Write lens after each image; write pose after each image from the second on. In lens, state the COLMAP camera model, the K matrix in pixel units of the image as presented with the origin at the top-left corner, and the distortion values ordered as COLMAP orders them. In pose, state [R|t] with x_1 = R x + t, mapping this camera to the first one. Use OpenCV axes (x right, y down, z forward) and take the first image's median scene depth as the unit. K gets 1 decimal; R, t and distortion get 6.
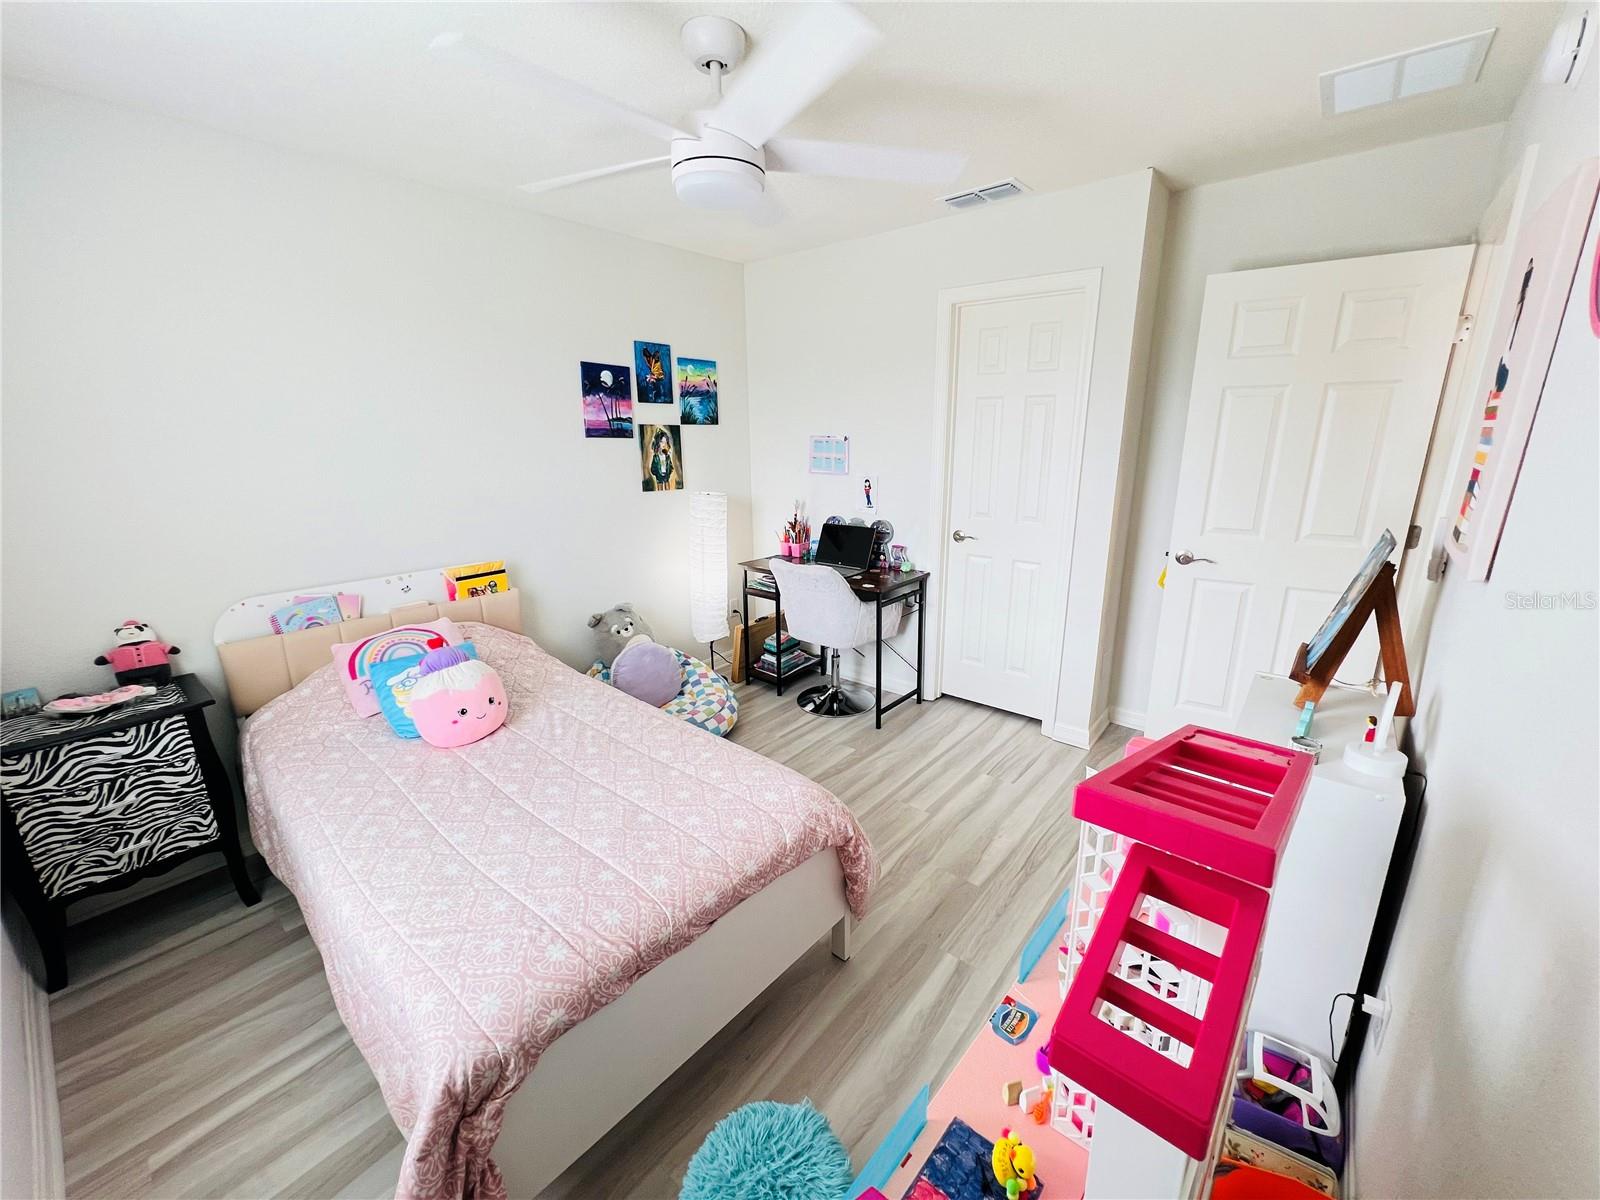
lens RADIAL K [[641.5, 0, 802.6], [0, 641.5, 599.4], [0, 0, 1]] dist [-0.000819, -0.000007]
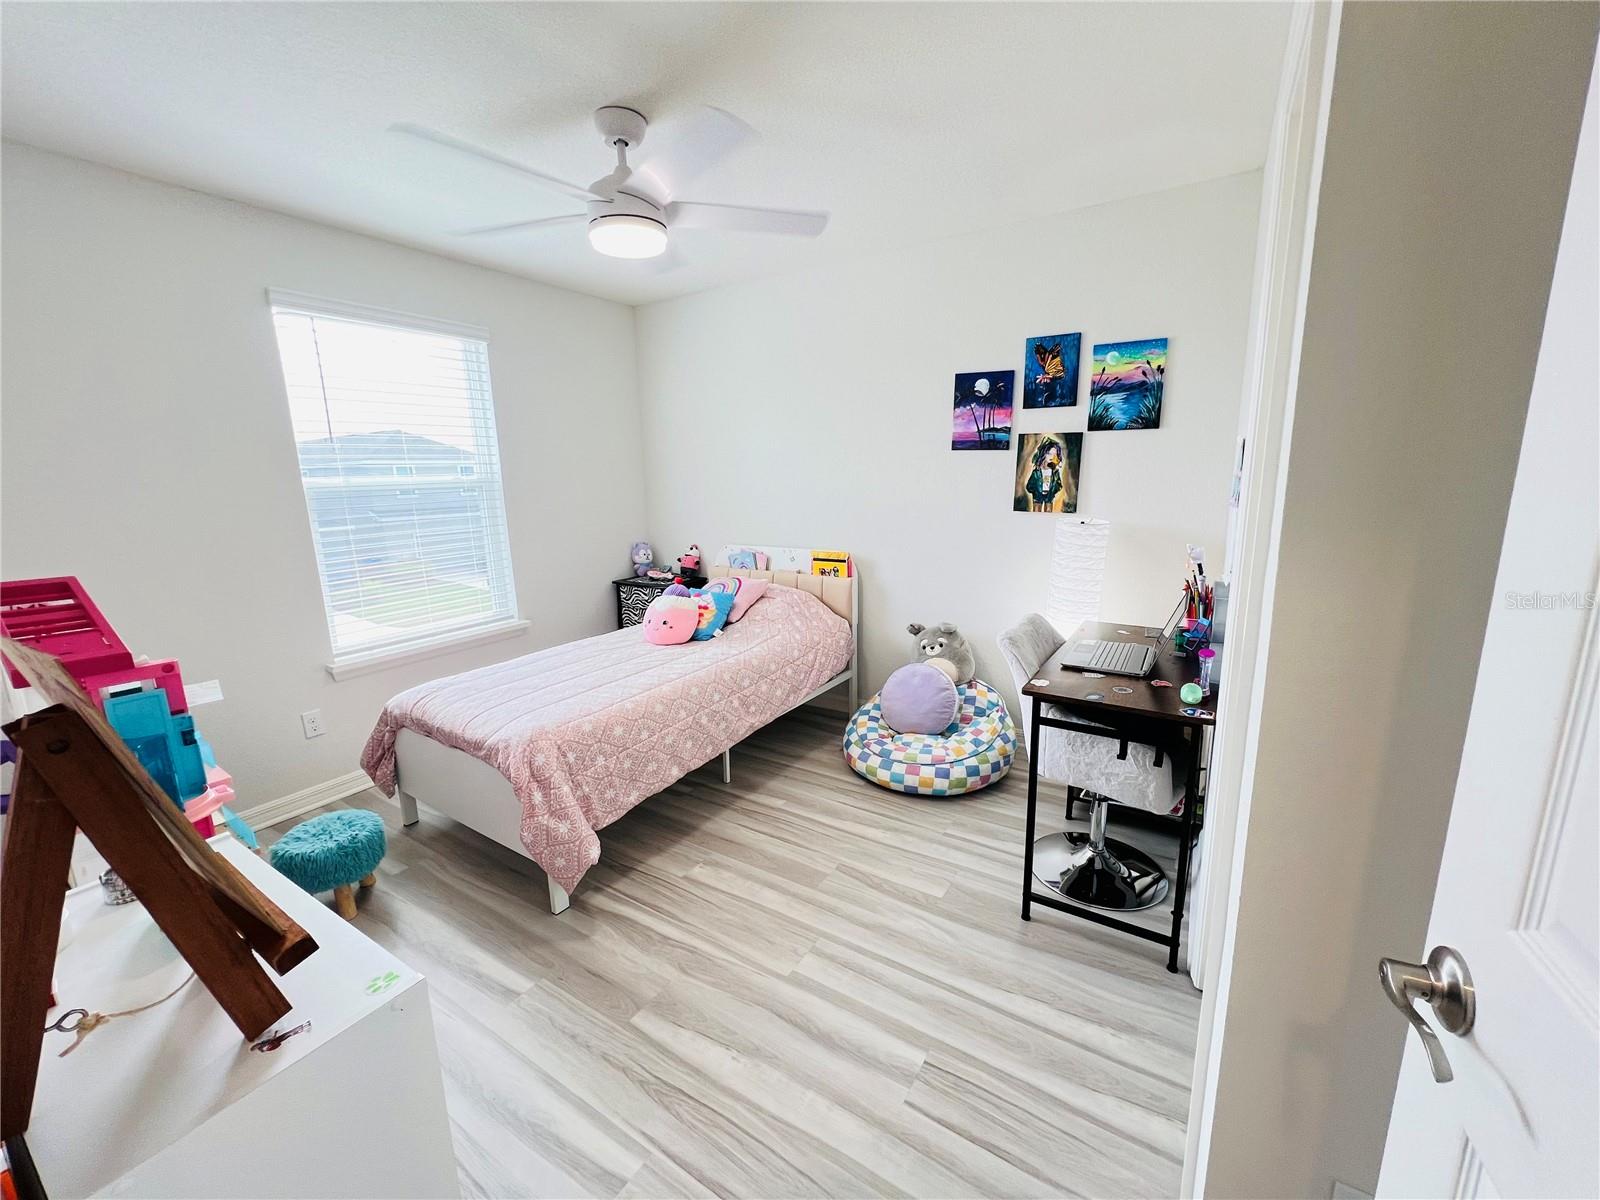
lens RADIAL K [[641.5, 0, 802.6], [0, 641.5, 599.4], [0, 0, 1]] dist [-0.000819, -0.000007]
pose [[0.126990, 0.202762, -0.970959, 0.590539], [-0.238224, 0.956468, 0.168579, -0.132301], [0.962872, 0.209898, 0.169765, 0.604775]]
